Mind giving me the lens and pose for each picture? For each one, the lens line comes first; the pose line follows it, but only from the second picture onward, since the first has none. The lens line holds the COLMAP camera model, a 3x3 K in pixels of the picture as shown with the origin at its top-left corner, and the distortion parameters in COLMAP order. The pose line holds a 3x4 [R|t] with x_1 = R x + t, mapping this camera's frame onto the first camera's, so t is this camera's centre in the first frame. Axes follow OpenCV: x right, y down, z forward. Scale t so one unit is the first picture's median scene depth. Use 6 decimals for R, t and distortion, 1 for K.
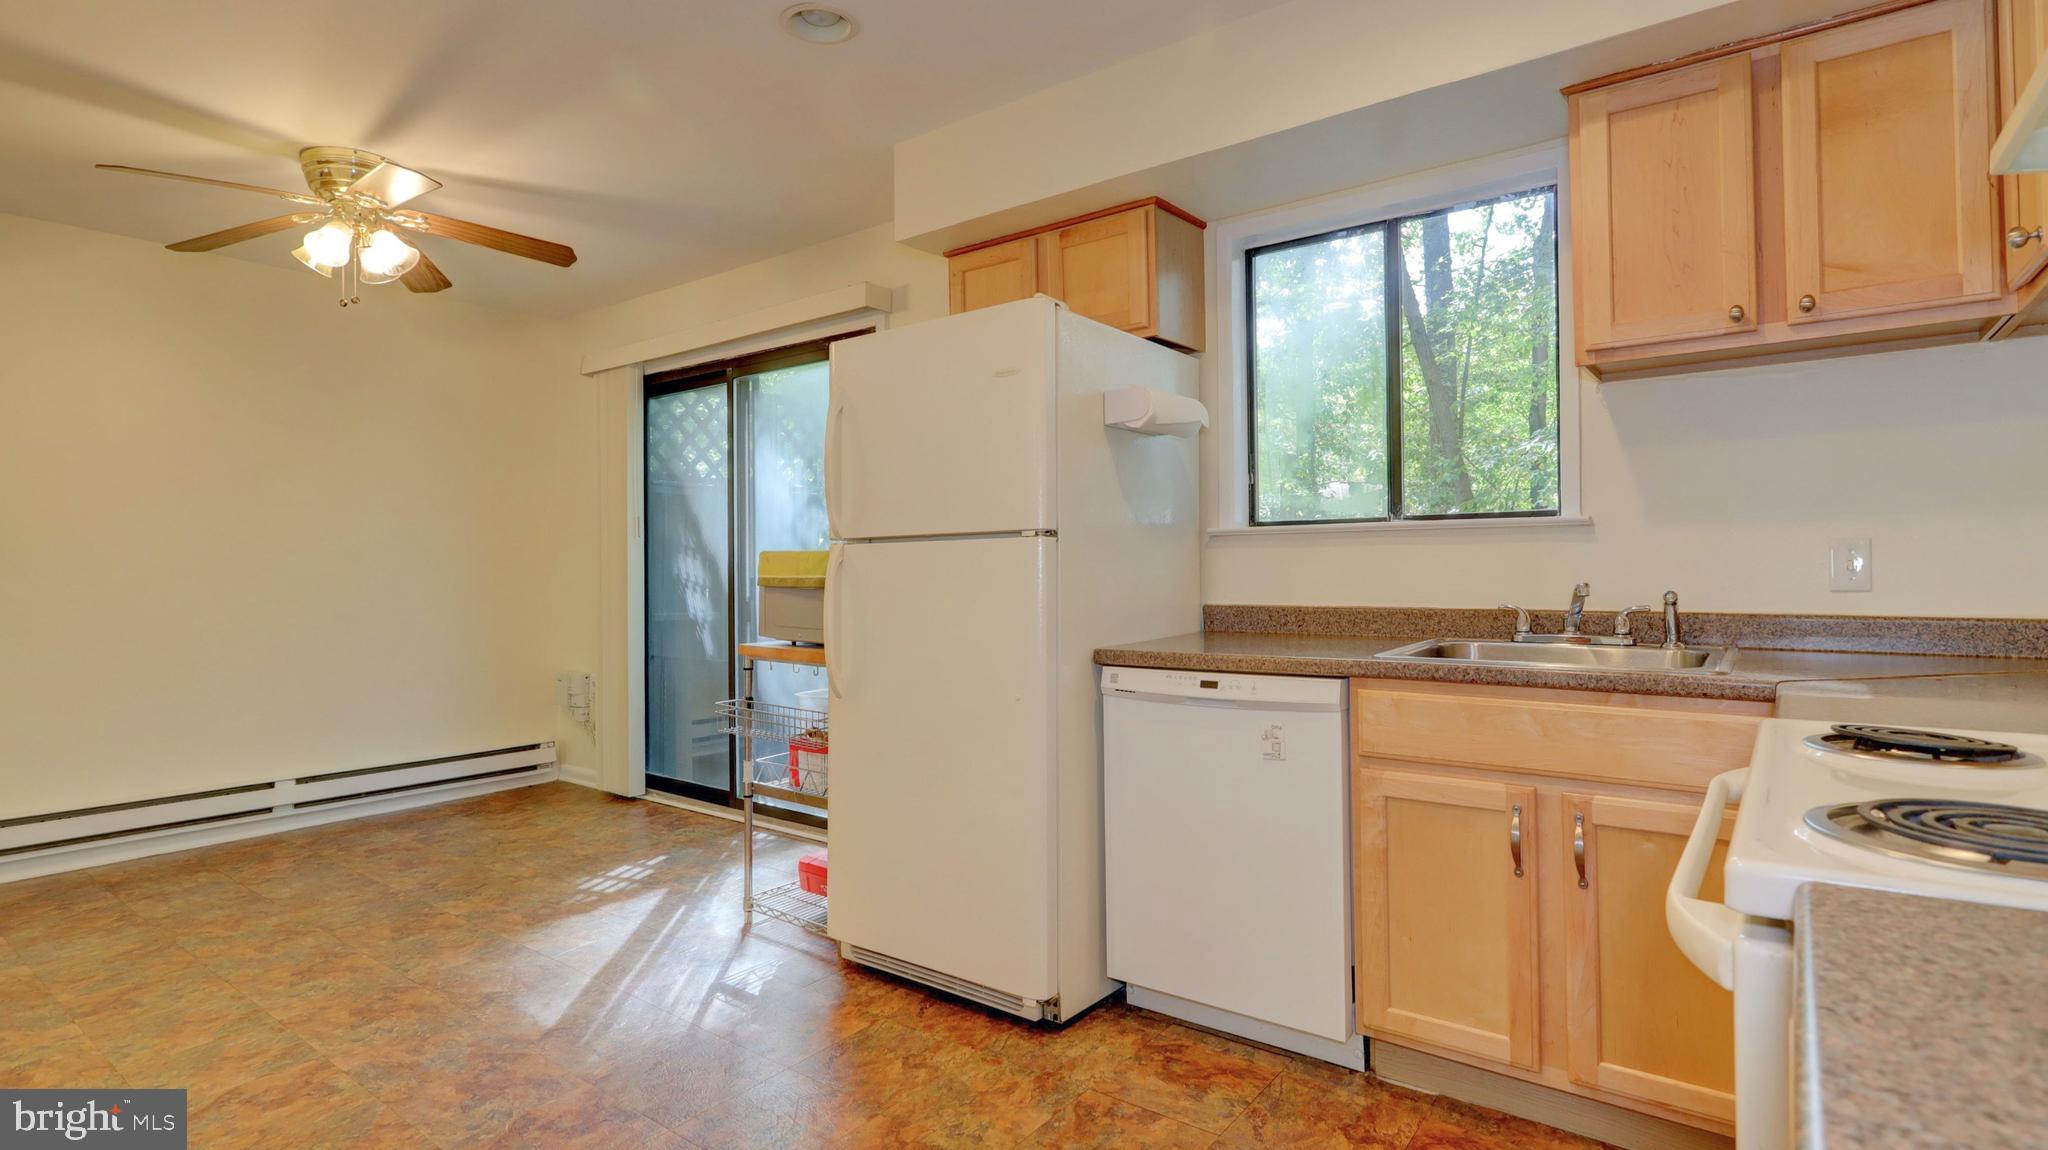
lens RADIAL K [[986.1, 0, 1017.9], [0, 986.1, 554.7], [0, 0, 1]] dist [-0.001866, 0.000976]
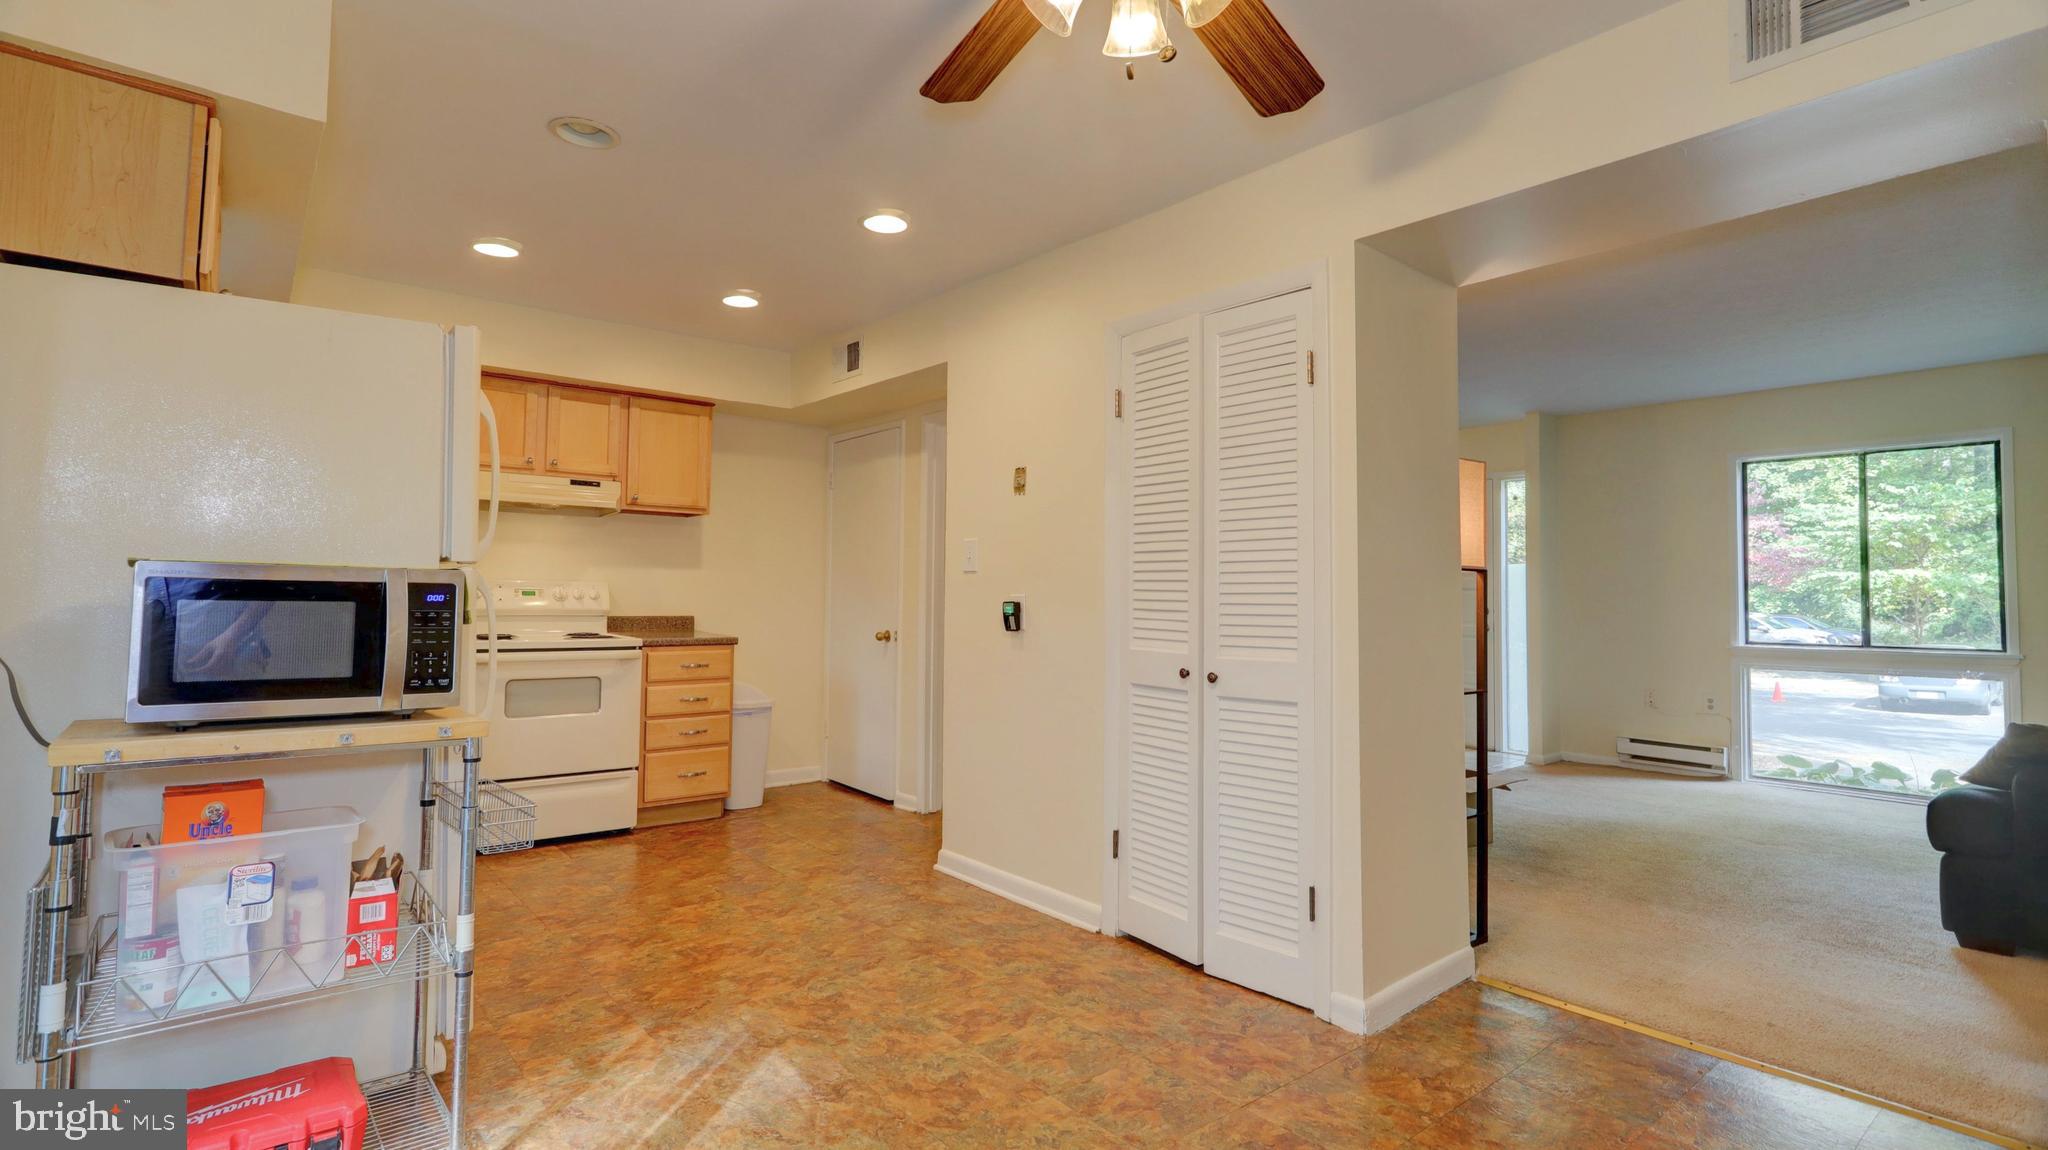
lens RADIAL K [[986.1, 0, 1017.9], [0, 986.1, 554.7], [0, 0, 1]] dist [-0.001866, 0.000976]
pose [[-0.970752, 0.008449, 0.239938, -1.023645], [-0.005753, 0.998275, -0.058429, 0.031821], [-0.240017, -0.058100, -0.969028, 2.076652]]
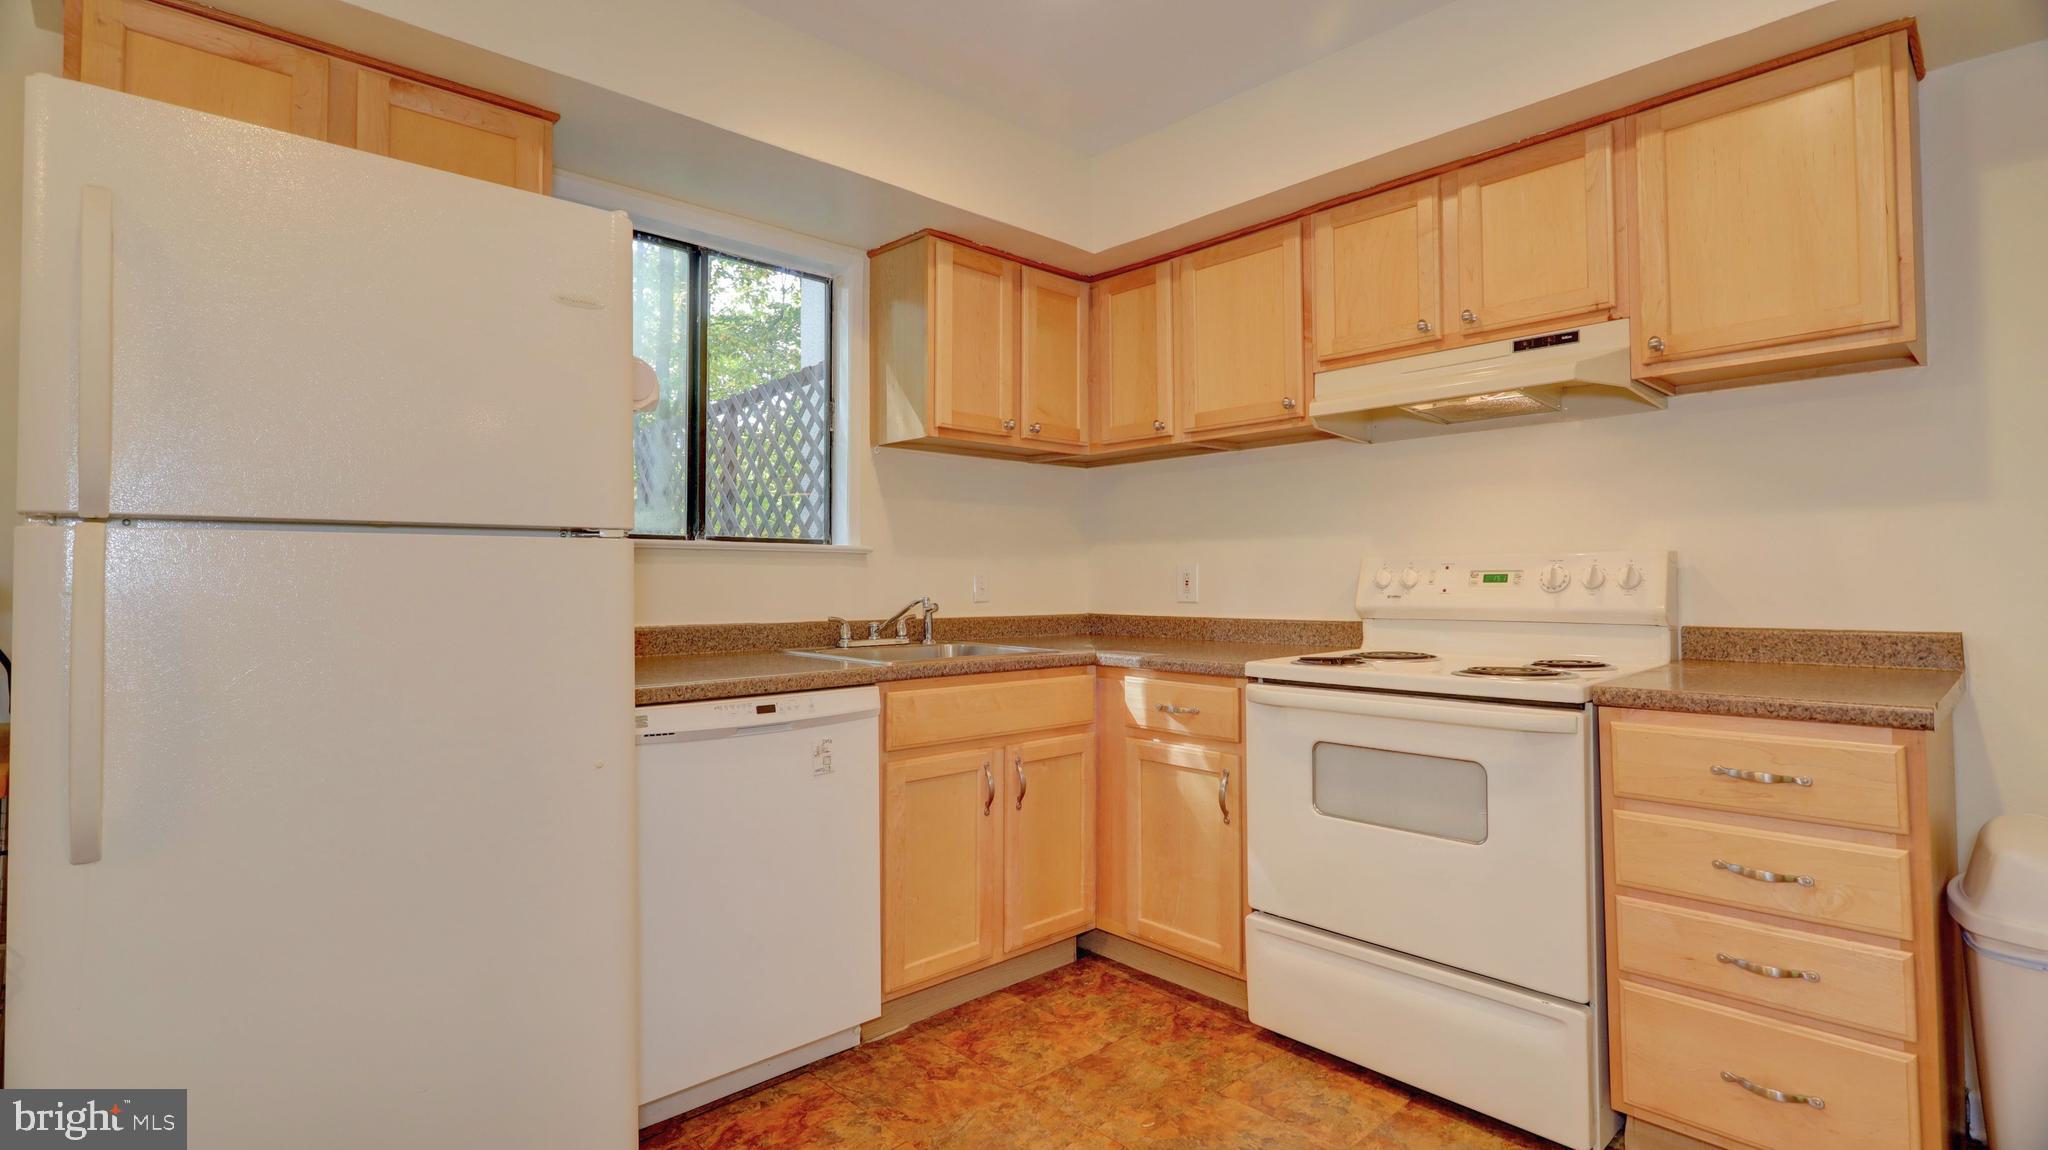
lens RADIAL K [[962.2, 0, 1018.8], [0, 962.2, 553.8], [0, 0, 1]] dist [-0.001259, 0.000042]
pose [[0.180762, 0.040756, 0.982682, -0.655313], [-0.011777, 0.999159, -0.039273, 0.018246], [-0.983456, -0.004474, 0.181090, 0.600839]]
